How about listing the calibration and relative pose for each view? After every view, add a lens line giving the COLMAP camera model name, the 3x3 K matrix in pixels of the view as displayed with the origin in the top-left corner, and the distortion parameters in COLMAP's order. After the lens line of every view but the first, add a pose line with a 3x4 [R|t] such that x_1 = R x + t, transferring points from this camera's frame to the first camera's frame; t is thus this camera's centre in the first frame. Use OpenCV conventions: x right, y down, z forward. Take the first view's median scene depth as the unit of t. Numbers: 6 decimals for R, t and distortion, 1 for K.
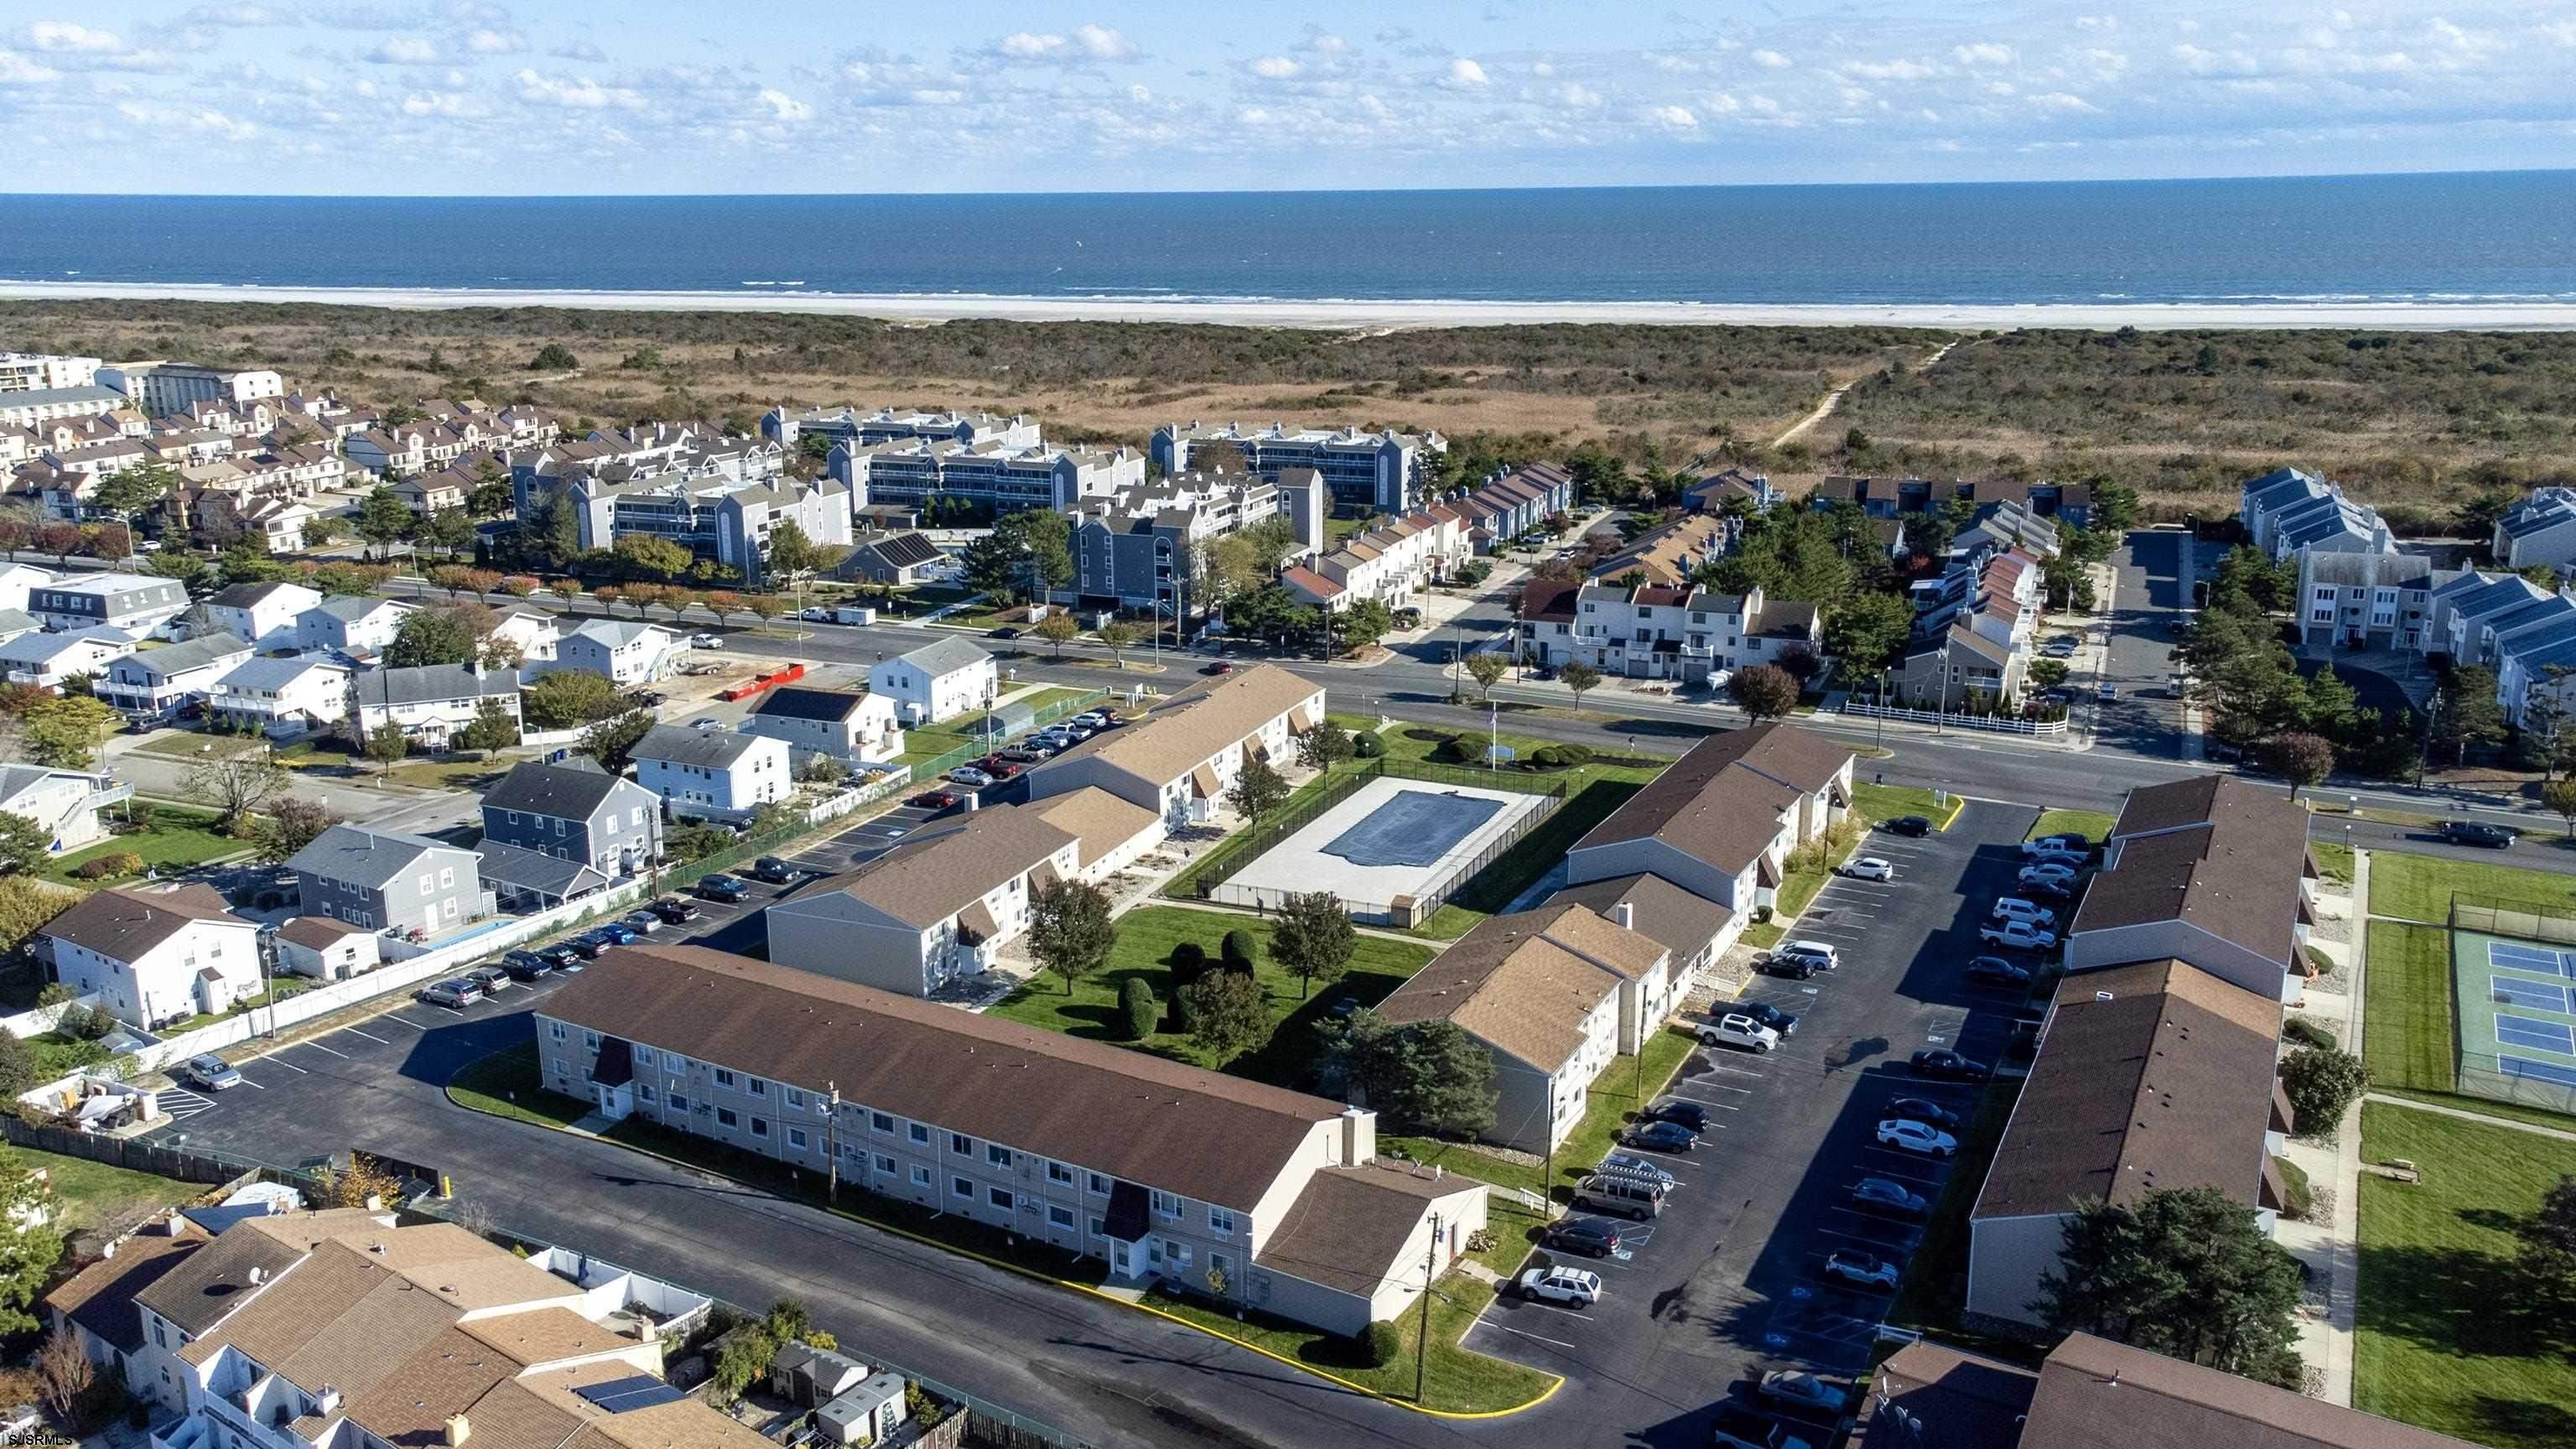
lens RADIAL K [[2036.2, 0, 1271.3], [0, 2036.2, 689.4], [0, 0, 1]] dist [0.046742, -0.000984]
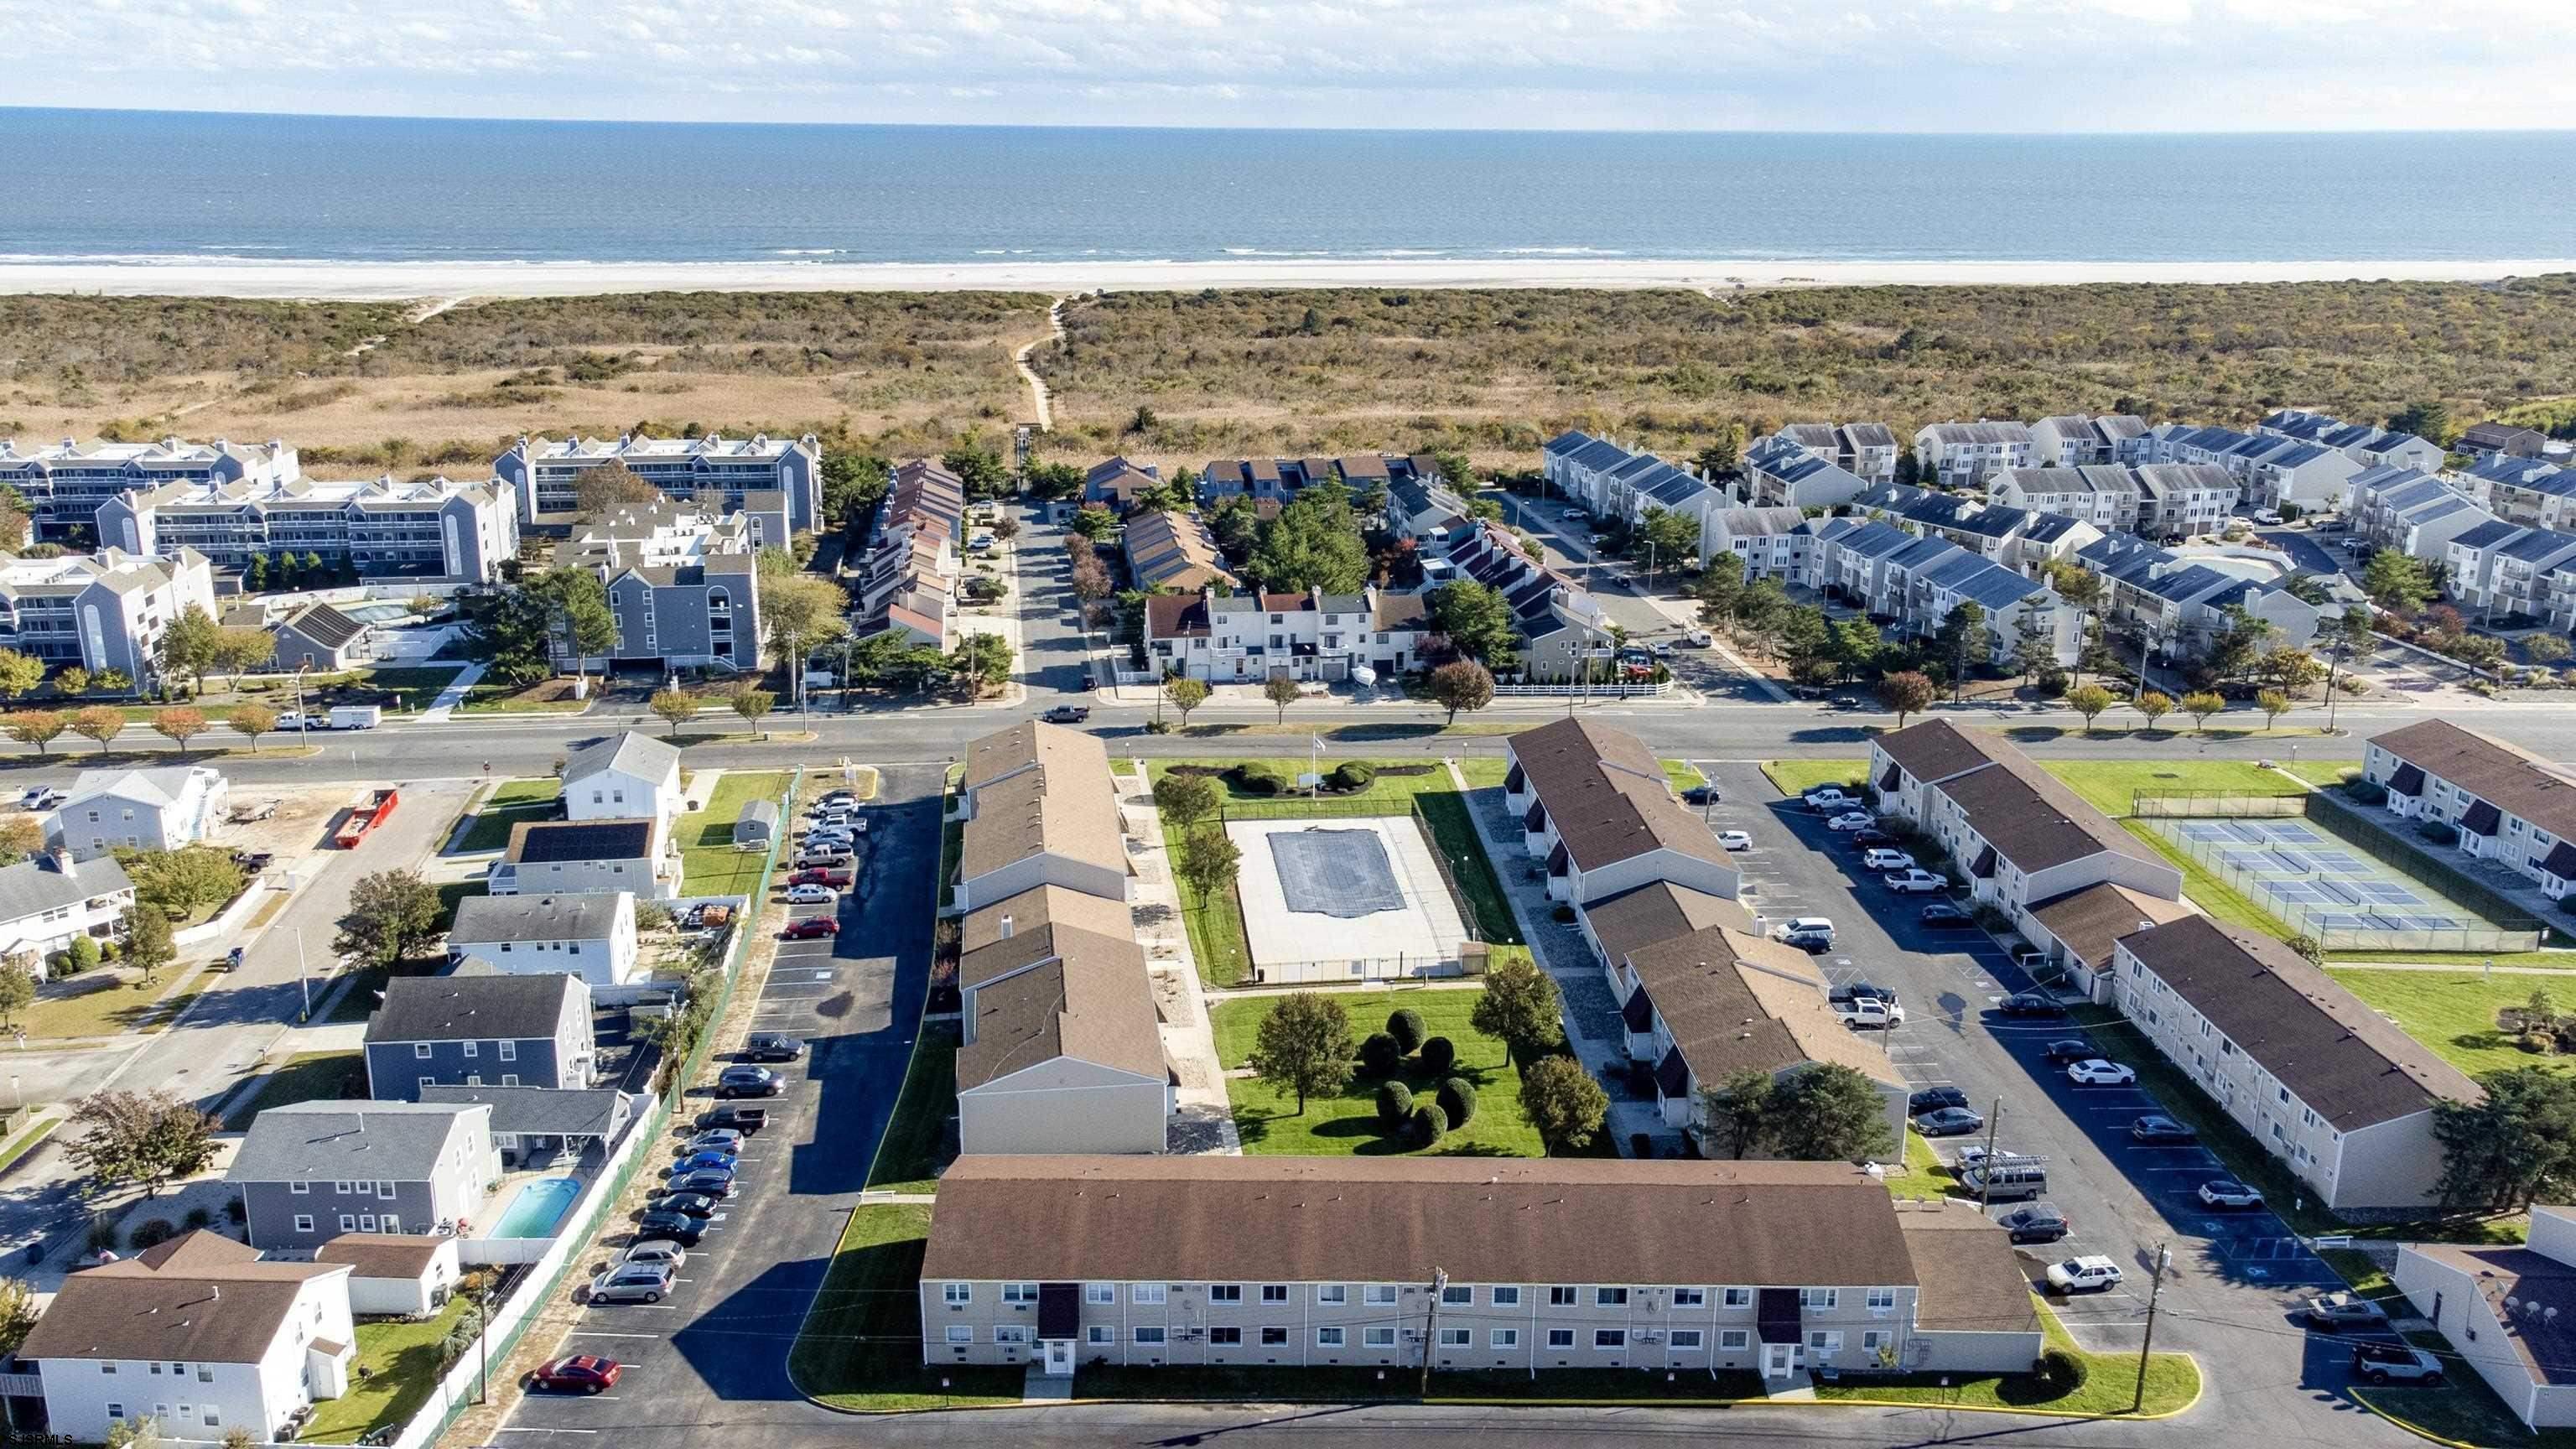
lens RADIAL K [[2036.2, 0, 1271.3], [0, 2036.2, 689.4], [0, 0, 1]] dist [0.046742, -0.000984]
pose [[0.856649, -0.122321, 0.501188, -0.352447], [0.107868, 0.992480, 0.057856, -0.064593], [-0.504496, 0.004500, 0.863402, 0.114918]]
